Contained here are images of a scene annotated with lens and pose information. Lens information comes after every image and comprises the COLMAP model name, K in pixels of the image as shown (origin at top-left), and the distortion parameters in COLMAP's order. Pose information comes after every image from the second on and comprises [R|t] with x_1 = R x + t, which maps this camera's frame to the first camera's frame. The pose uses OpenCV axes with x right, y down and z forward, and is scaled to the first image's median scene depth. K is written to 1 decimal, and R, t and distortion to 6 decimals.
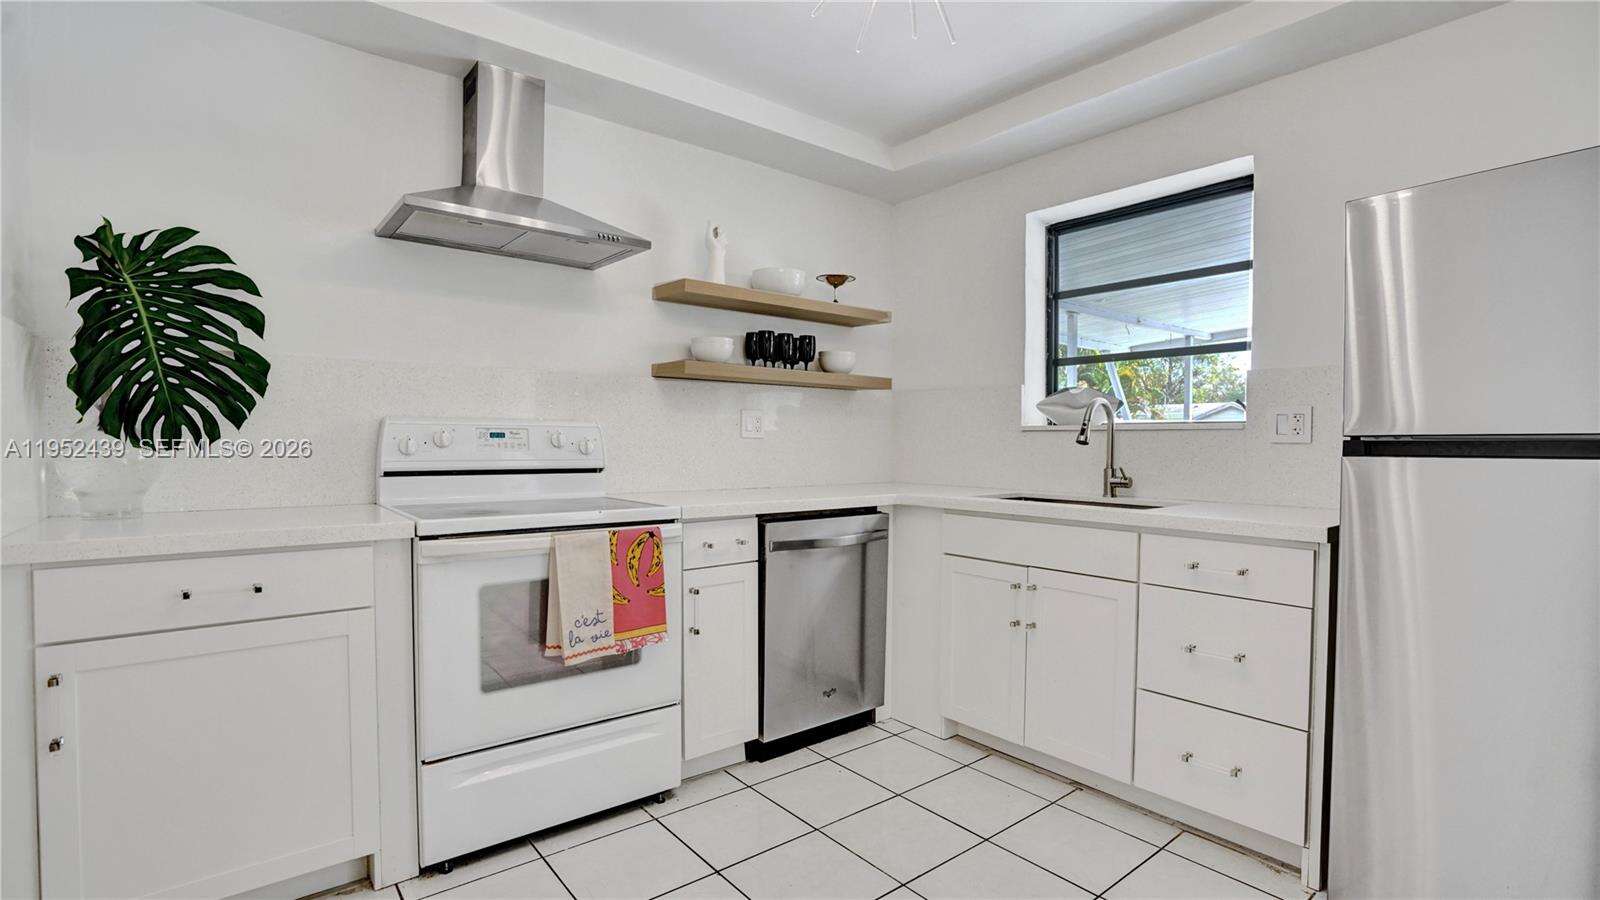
lens RADIAL K [[735.5, 0, 796.5], [0, 735.5, 455.5], [0, 0, 1]] dist [-0.058914, 0.022774]
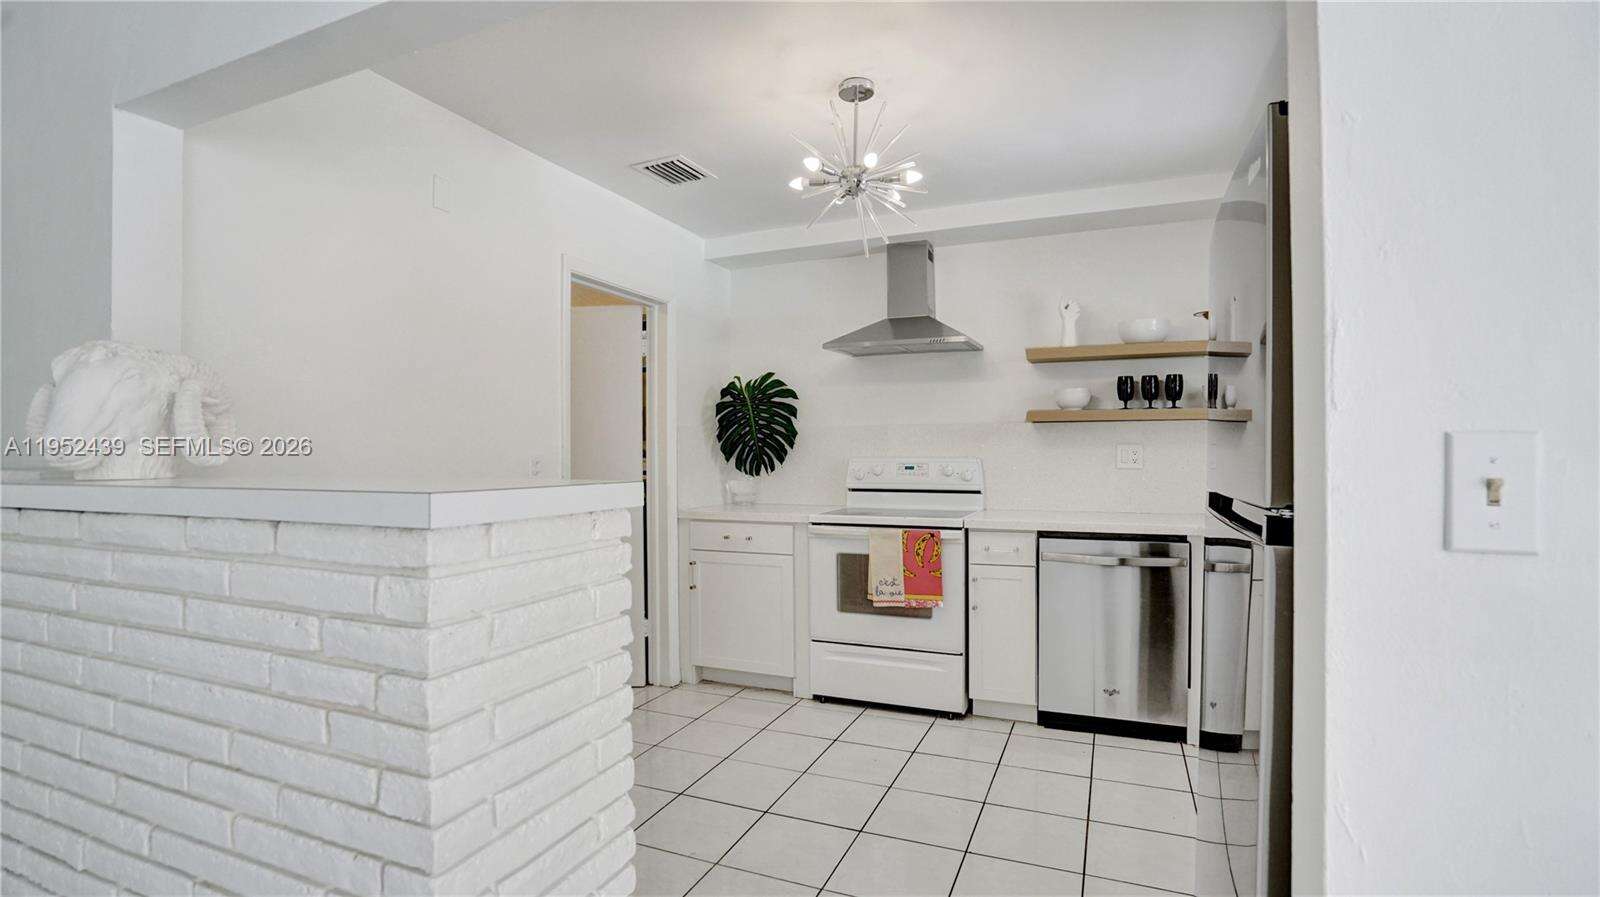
lens RADIAL K [[735.5, 0, 802.5], [0, 735.5, 447.9], [0, 0, 1]] dist [-0.058914, 0.022774]
pose [[0.476212, -0.013457, -0.879228, 1.007732], [-0.009854, 0.999738, -0.020639, -0.040342], [0.879275, 0.018492, 0.475955, 0.024000]]
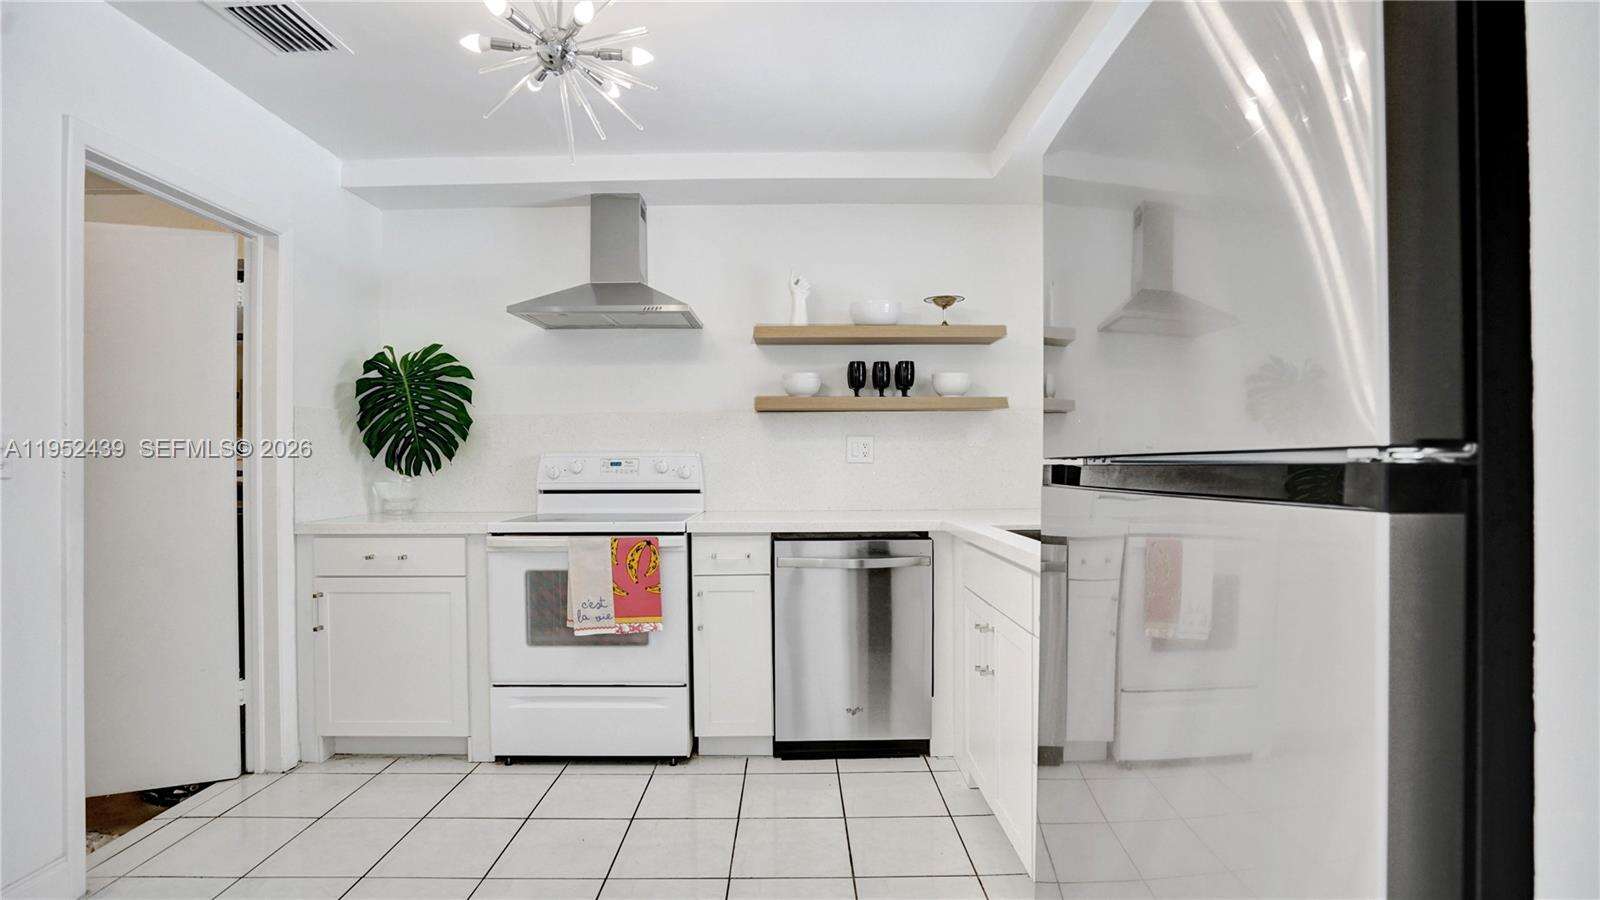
lens RADIAL K [[735.5, 0, 788.8], [0, 735.5, 456.5], [0, 0, 1]] dist [-0.058914, 0.022774]
pose [[0.779327, -0.017079, -0.626385, 0.760619], [0.000017, 0.999629, -0.027234, -0.005576], [0.626618, 0.021214, 0.779038, 0.166926]]
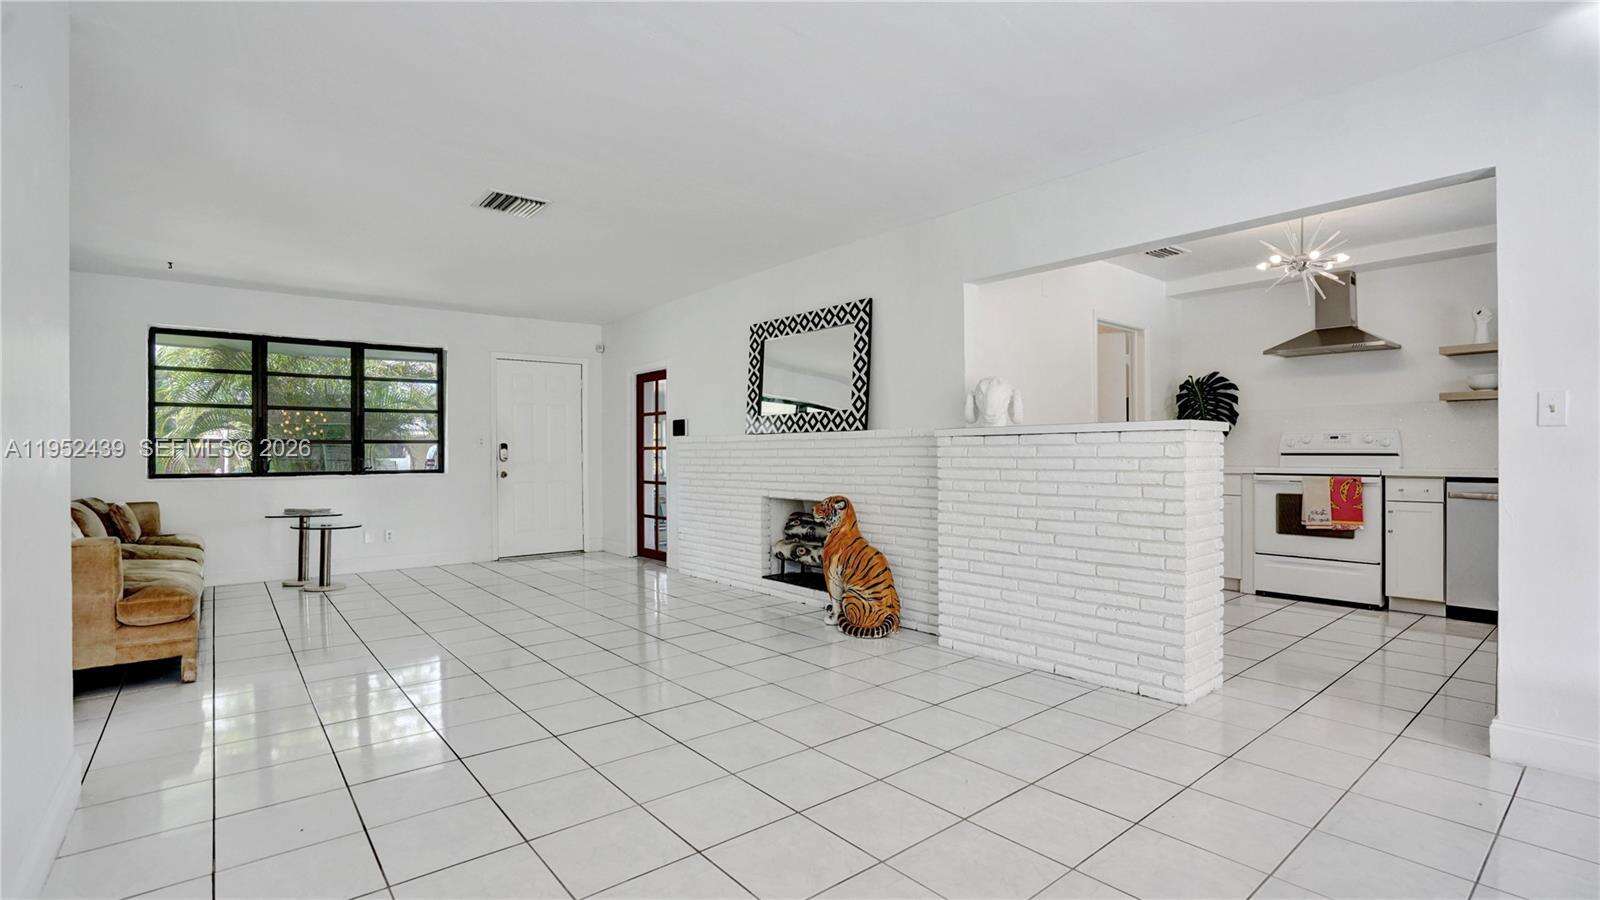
lens RADIAL K [[735.5, 0, 794.9], [0, 735.5, 456.4], [0, 0, 1]] dist [-0.058914, 0.022774]
pose [[0.011982, -0.000727, -0.999928, 1.928125], [-0.014041, 0.999901, -0.000895, 0.059755], [0.999830, 0.014051, 0.011971, -0.723648]]
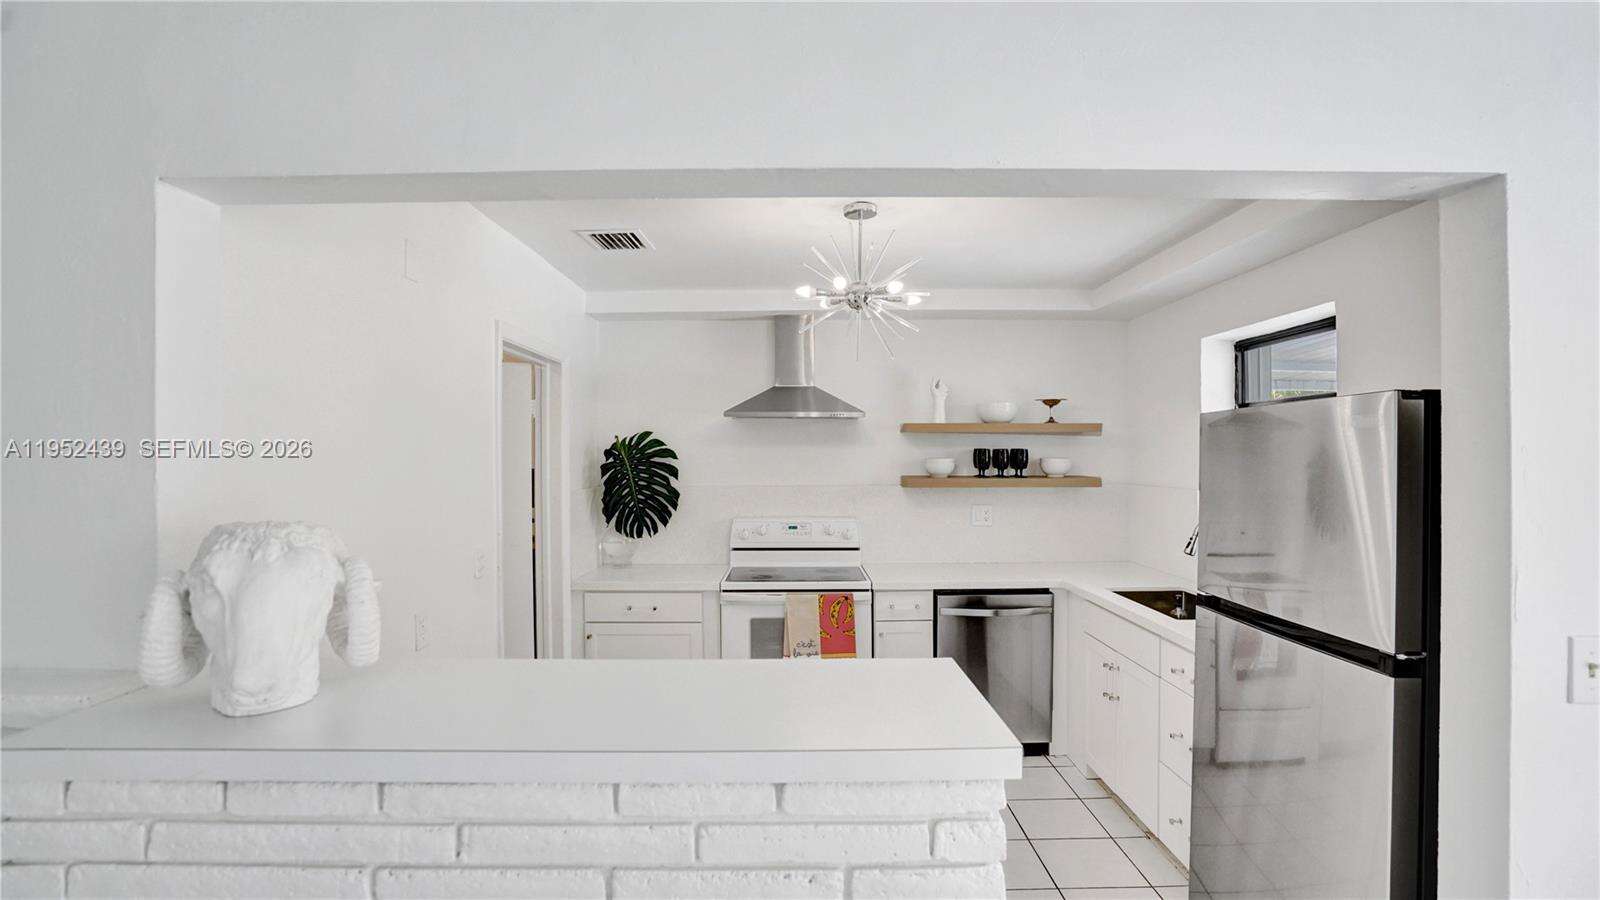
lens RADIAL K [[735.5, 0, 794.3], [0, 735.5, 455.4], [0, 0, 1]] dist [-0.058914, 0.022774]
pose [[0.779937, -0.009359, -0.625788, 0.748386], [-0.003872, 0.999797, -0.019777, -0.181500], [0.625846, 0.017848, 0.779742, -0.381533]]
